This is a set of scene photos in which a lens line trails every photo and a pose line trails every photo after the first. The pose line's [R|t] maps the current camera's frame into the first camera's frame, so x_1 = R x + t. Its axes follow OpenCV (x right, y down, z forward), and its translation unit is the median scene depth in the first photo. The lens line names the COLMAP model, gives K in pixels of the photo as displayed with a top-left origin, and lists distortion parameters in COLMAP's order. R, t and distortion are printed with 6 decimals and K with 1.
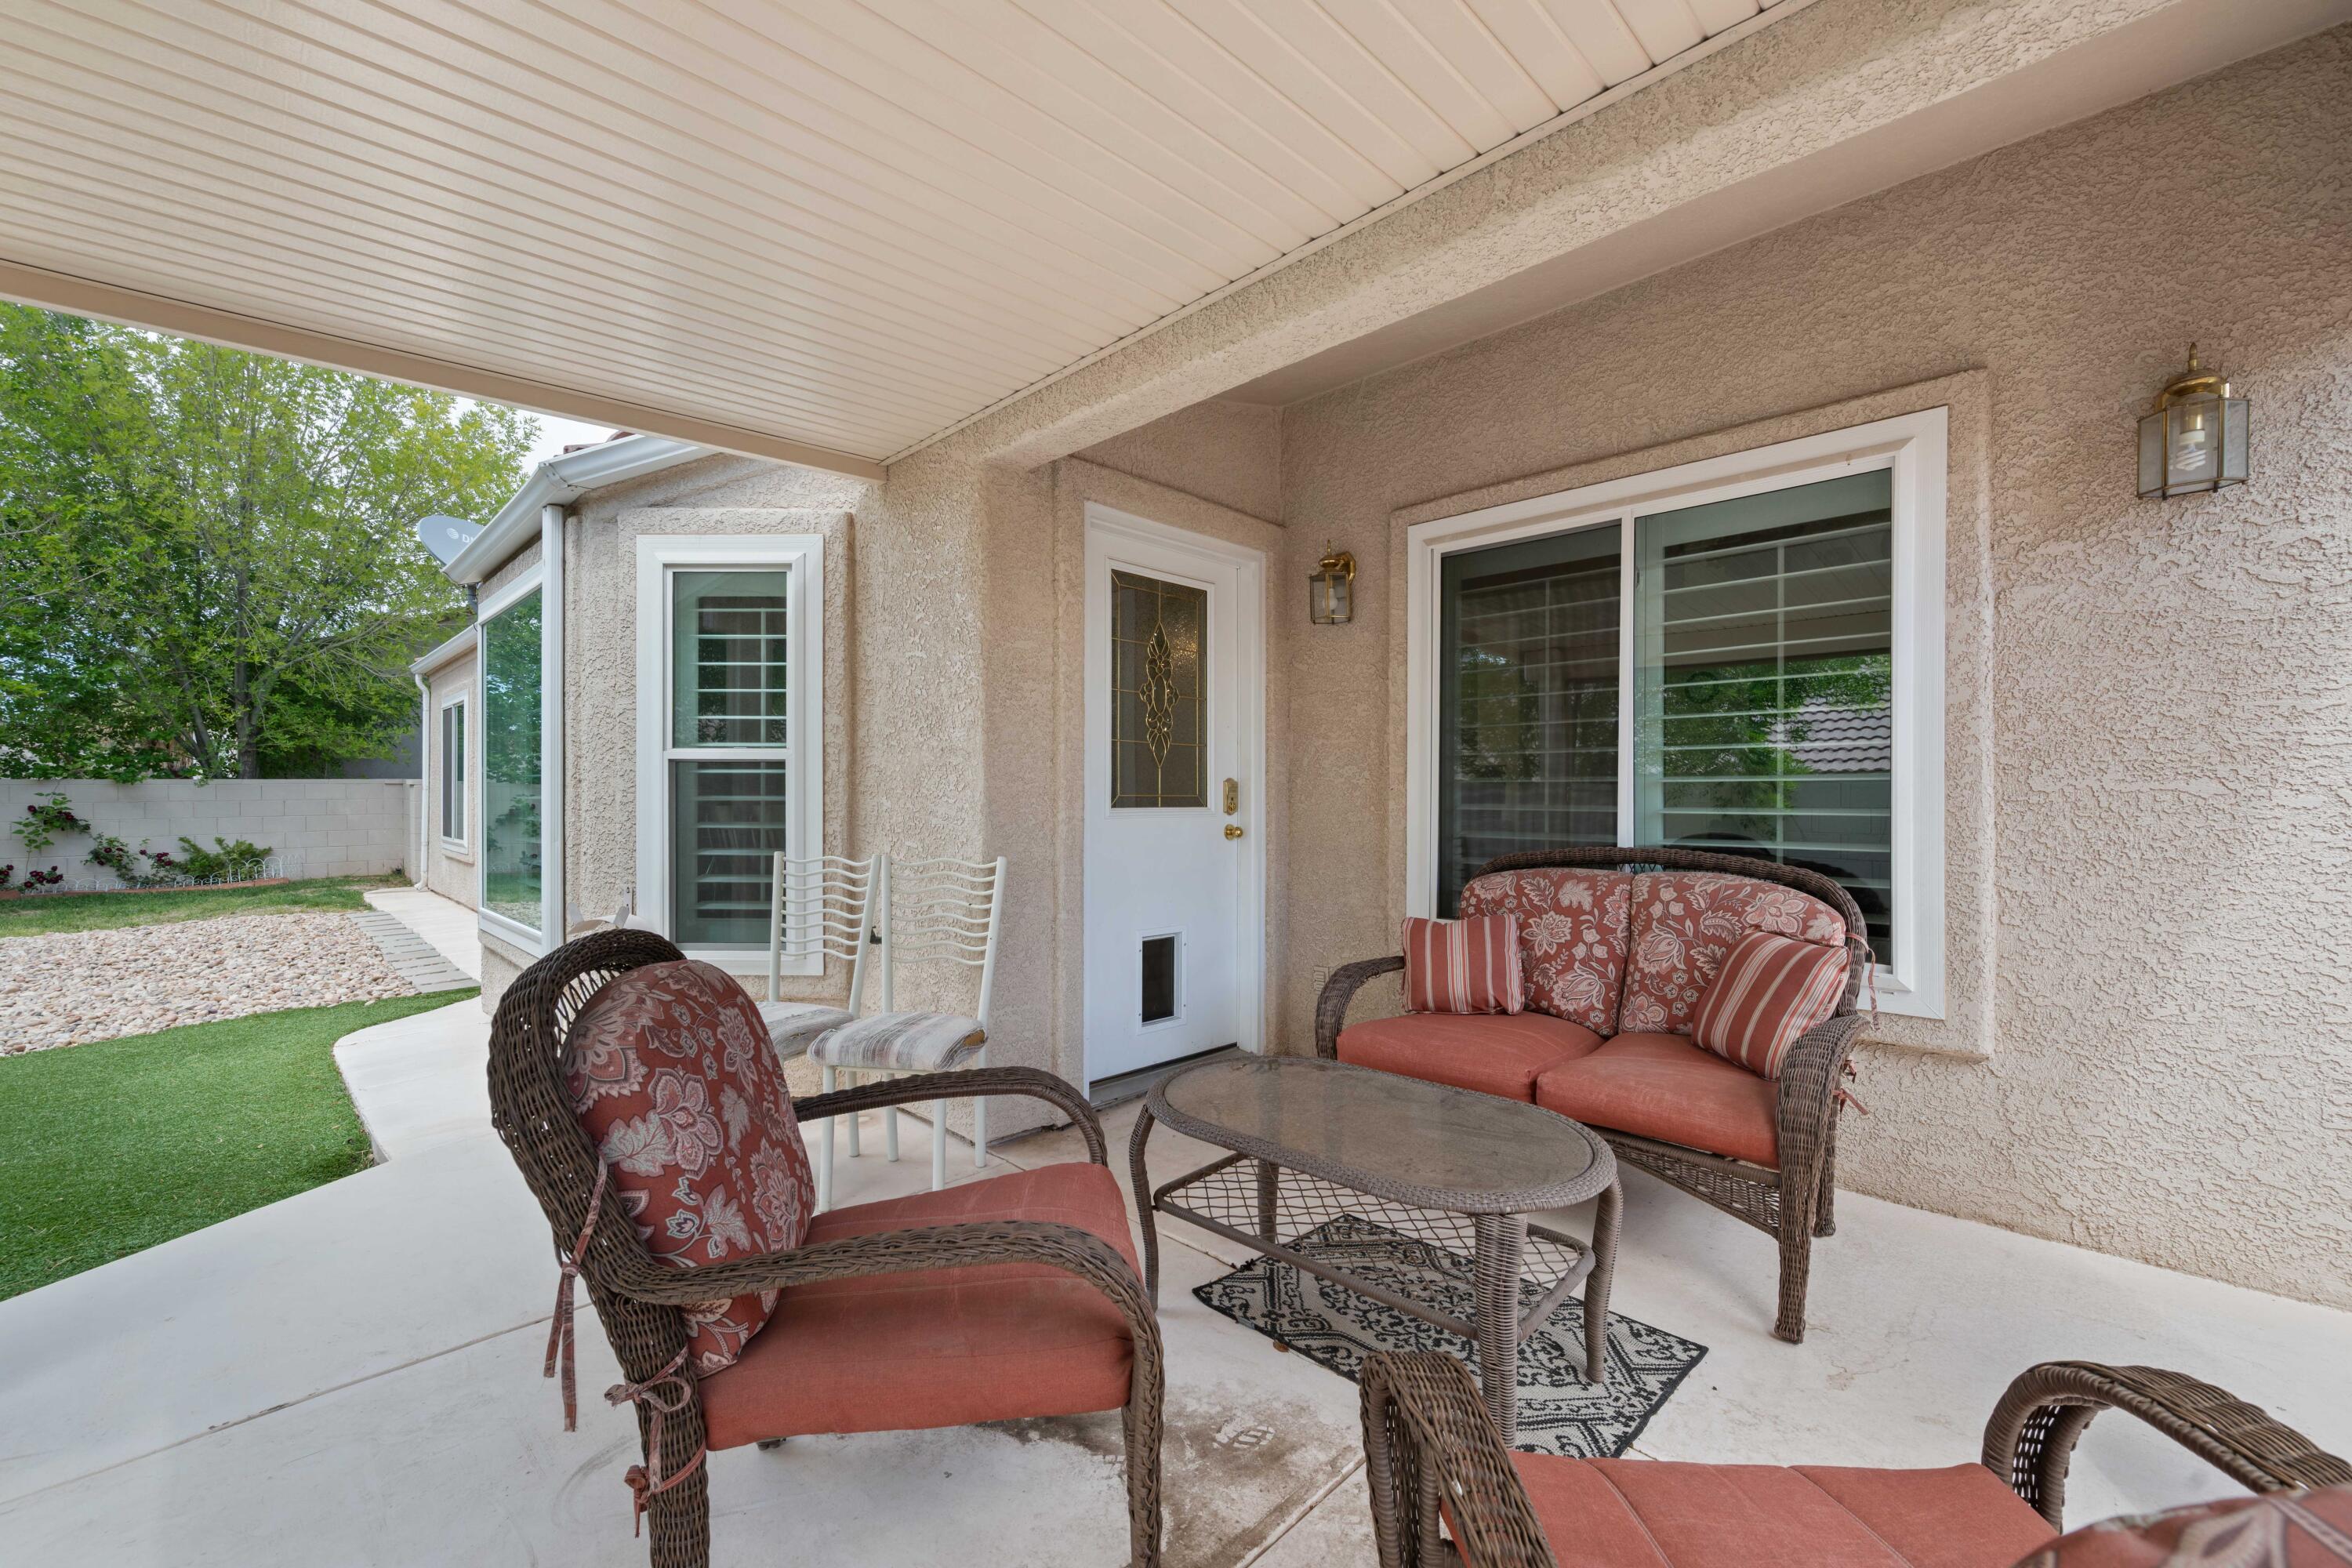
lens RADIAL K [[935.6, 0, 1159.2], [0, 935.6, 801.3], [0, 0, 1]] dist [-0.003062, 0.000937]
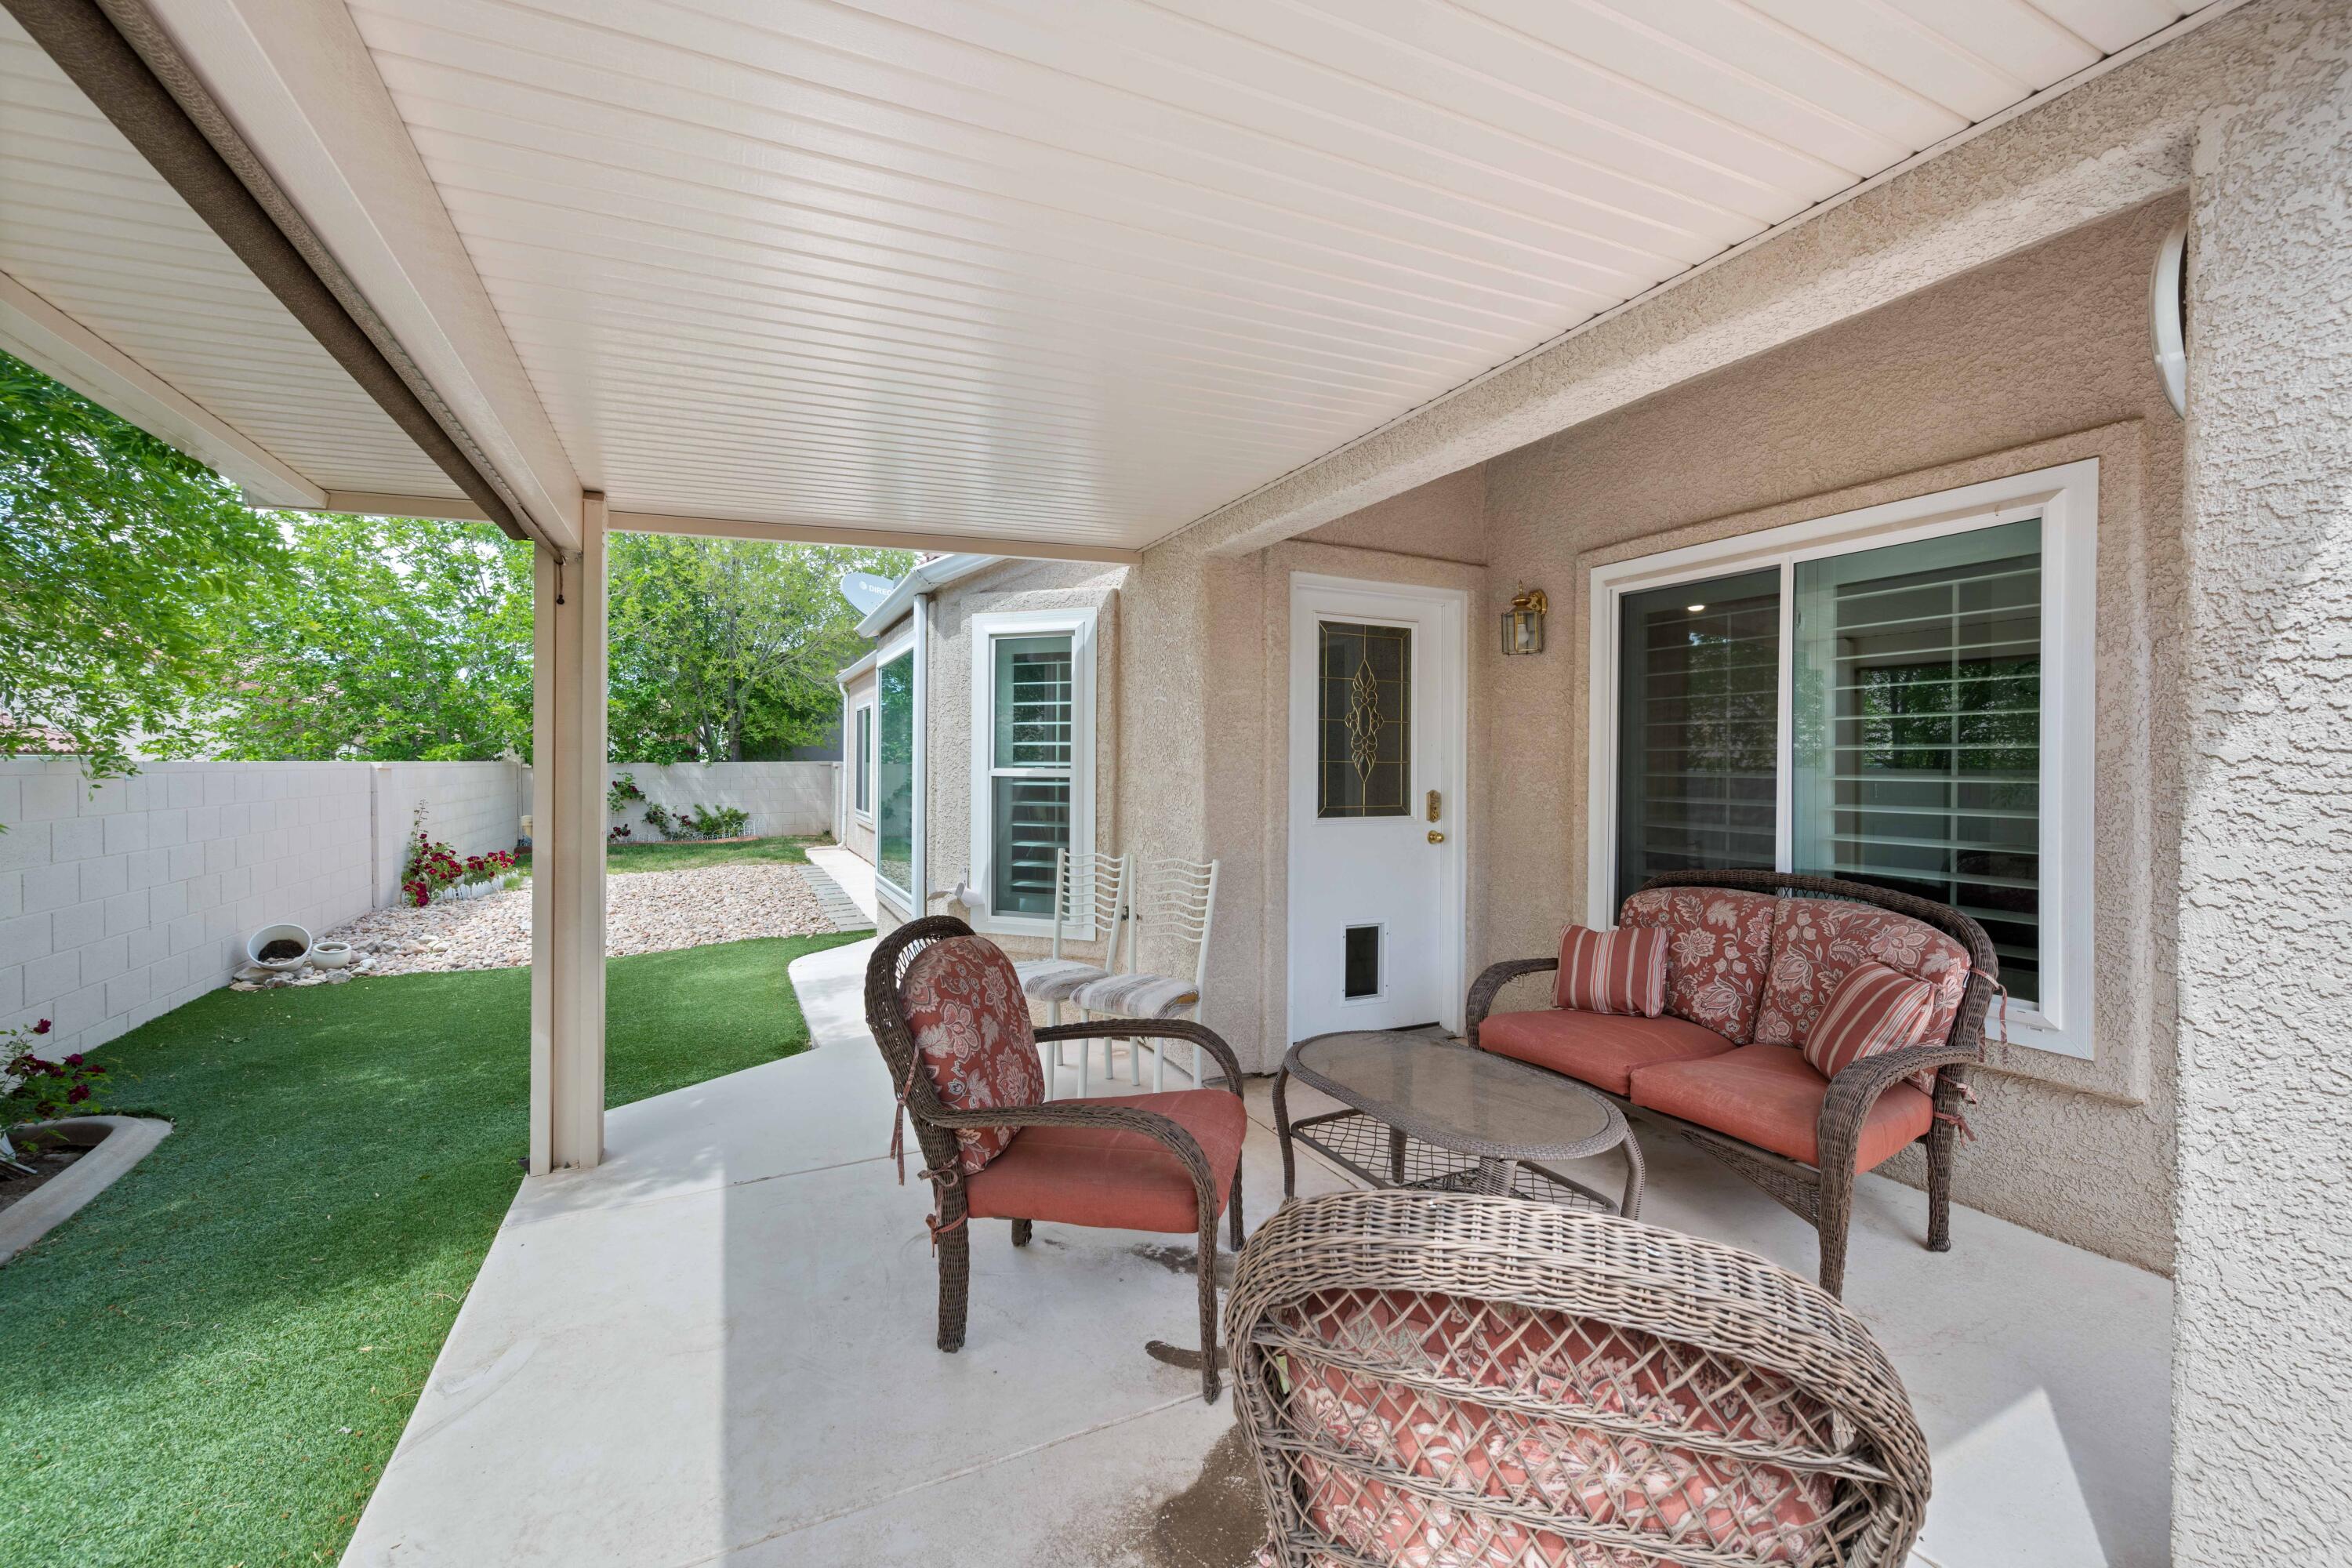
lens RADIAL K [[935.6, 0, 1191.8], [0, 935.6, 768.6], [0, 0, 1]] dist [-0.003062, 0.000937]
pose [[0.951590, 0.009328, -0.307230, 0.194479], [-0.008551, 0.999956, 0.003875, -0.070966], [0.307252, -0.001061, 0.951627, -0.237786]]
